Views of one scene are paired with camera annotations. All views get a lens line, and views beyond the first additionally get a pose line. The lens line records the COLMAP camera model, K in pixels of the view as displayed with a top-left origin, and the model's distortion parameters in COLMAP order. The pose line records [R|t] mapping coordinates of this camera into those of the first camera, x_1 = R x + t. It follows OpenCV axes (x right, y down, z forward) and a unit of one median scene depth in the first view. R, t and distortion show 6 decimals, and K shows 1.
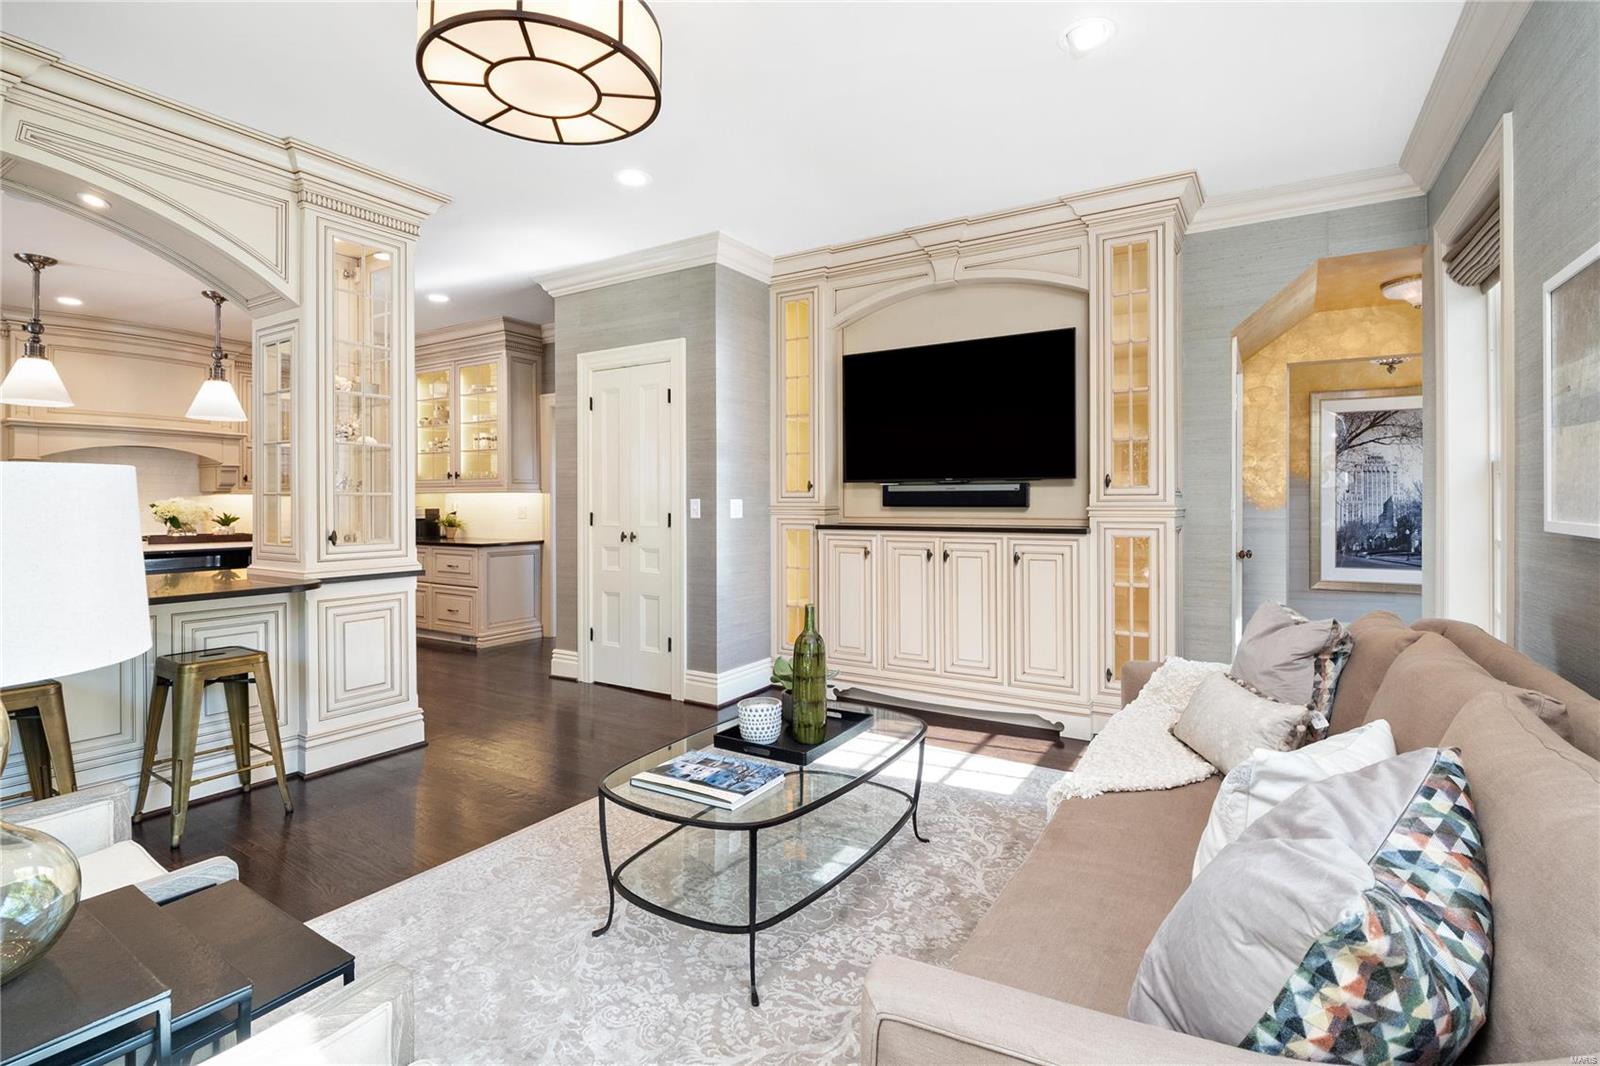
lens RADIAL K [[754.4, 0, 792.4], [0, 754.4, 500.3], [0, 0, 1]] dist [-0.001624, -0.006854]
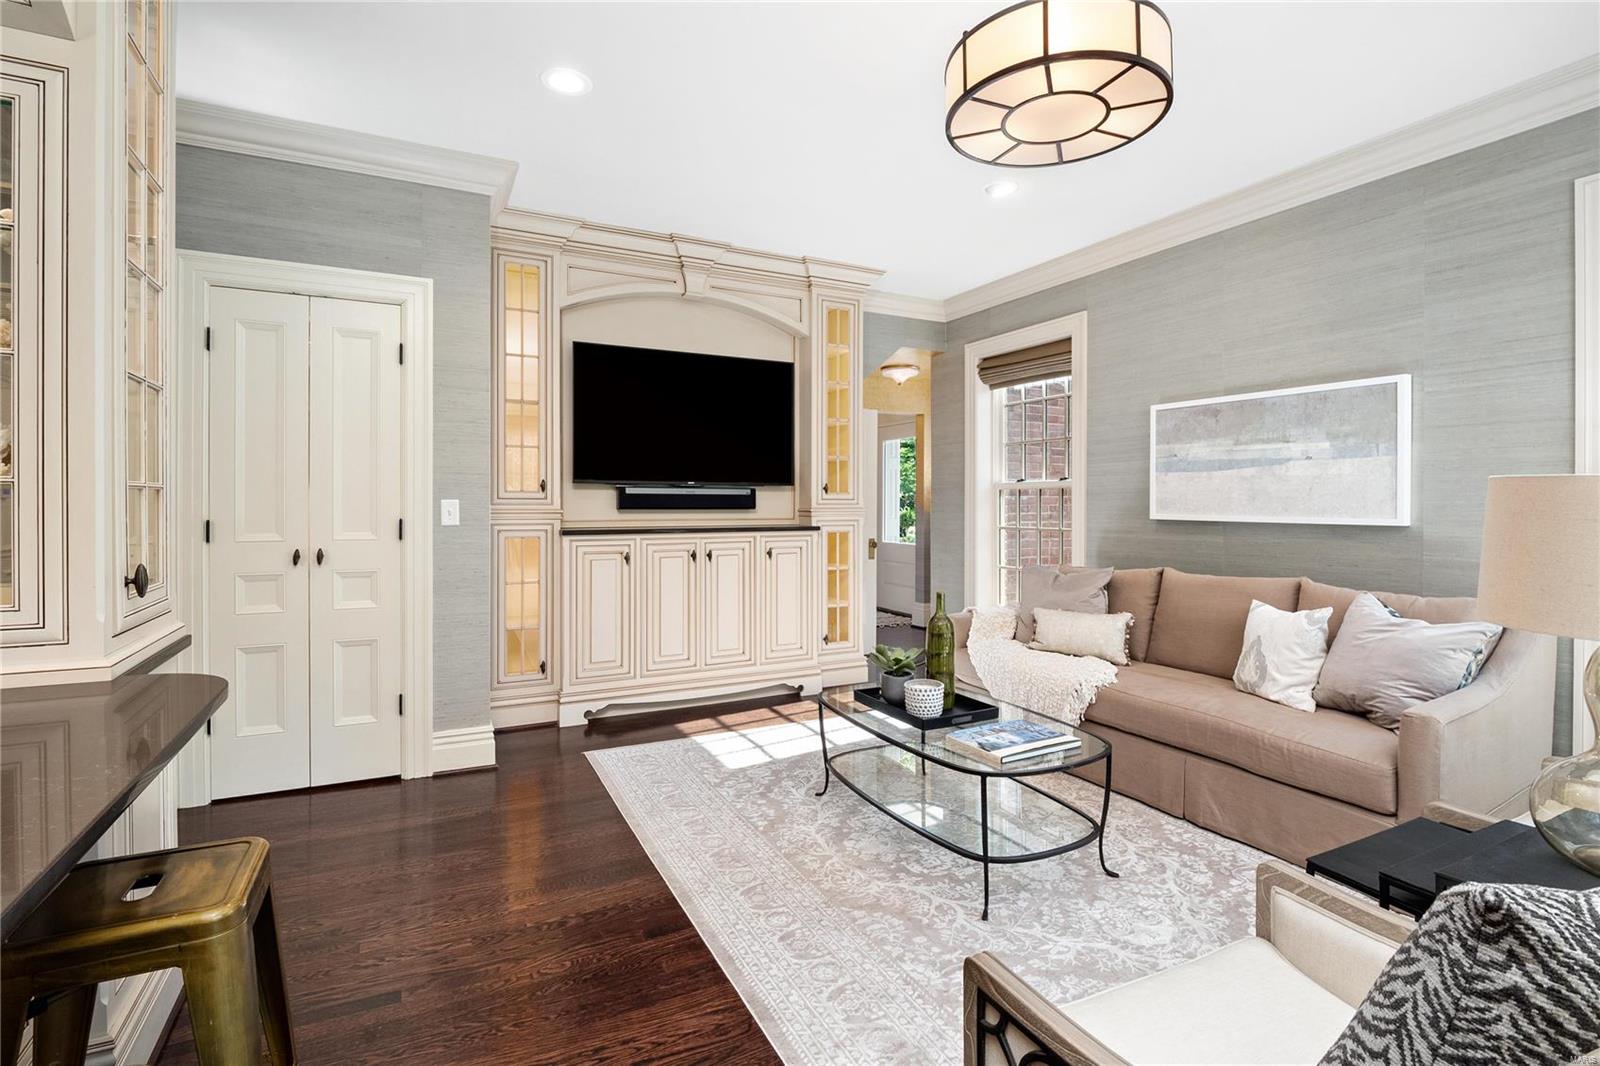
lens RADIAL K [[754.4, 0, 812.5], [0, 754.4, 502.4], [0, 0, 1]] dist [-0.001624, -0.006854]
pose [[0.502188, 0.005215, 0.864743, -0.629201], [-0.004378, 0.999984, -0.003488, 0.002100], [-0.864747, -0.002034, 0.502203, 0.334384]]
